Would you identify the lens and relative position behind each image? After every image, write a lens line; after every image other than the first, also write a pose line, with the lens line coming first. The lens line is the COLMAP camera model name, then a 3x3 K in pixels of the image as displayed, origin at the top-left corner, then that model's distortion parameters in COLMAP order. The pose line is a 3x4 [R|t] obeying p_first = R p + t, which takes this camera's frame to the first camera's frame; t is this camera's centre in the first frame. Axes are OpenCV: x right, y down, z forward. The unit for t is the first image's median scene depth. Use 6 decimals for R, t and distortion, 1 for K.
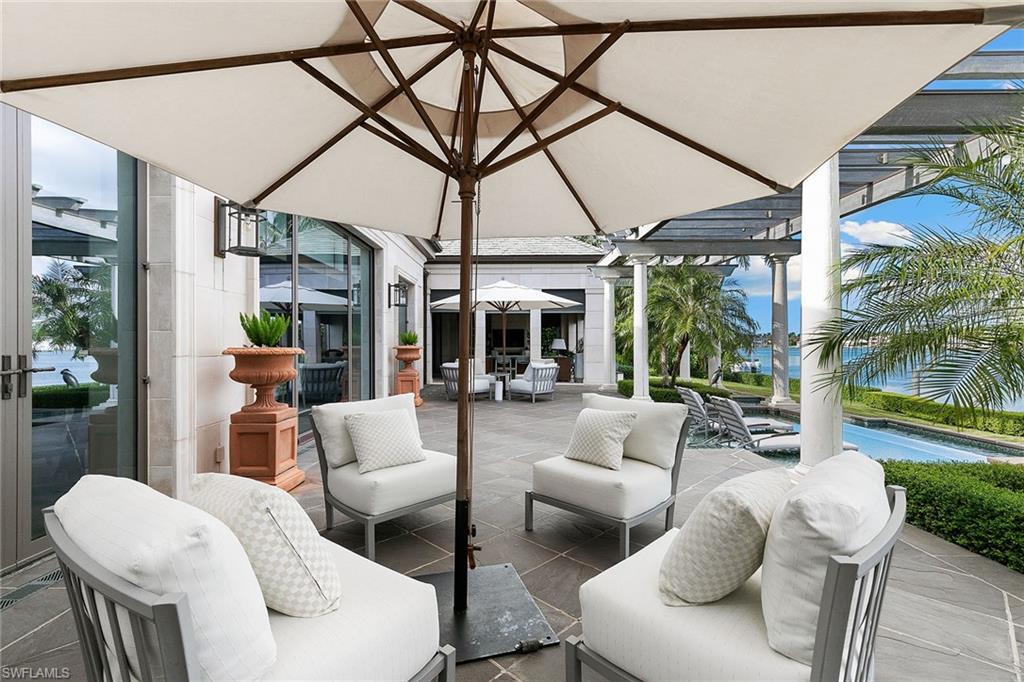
lens RADIAL K [[481.5, 0, 512.0], [0, 481.5, 341.0], [0, 0, 1]] dist [-0.000594, -0.000019]
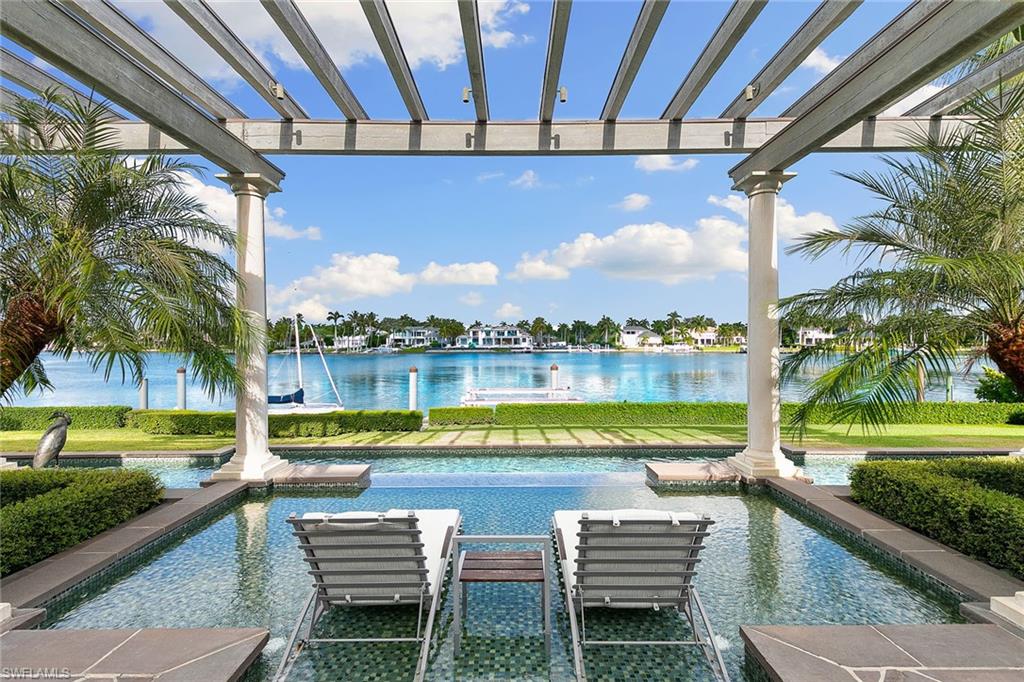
lens RADIAL K [[481.5, 0, 512.0], [0, 481.5, 341.0], [0, 0, 1]] dist [-0.000594, -0.000019]
pose [[-0.016891, -0.000221, 0.999857, 0.028321], [0.001998, 0.999998, 0.000255, -0.003791], [-0.999855, 0.002002, -0.016890, 0.766662]]
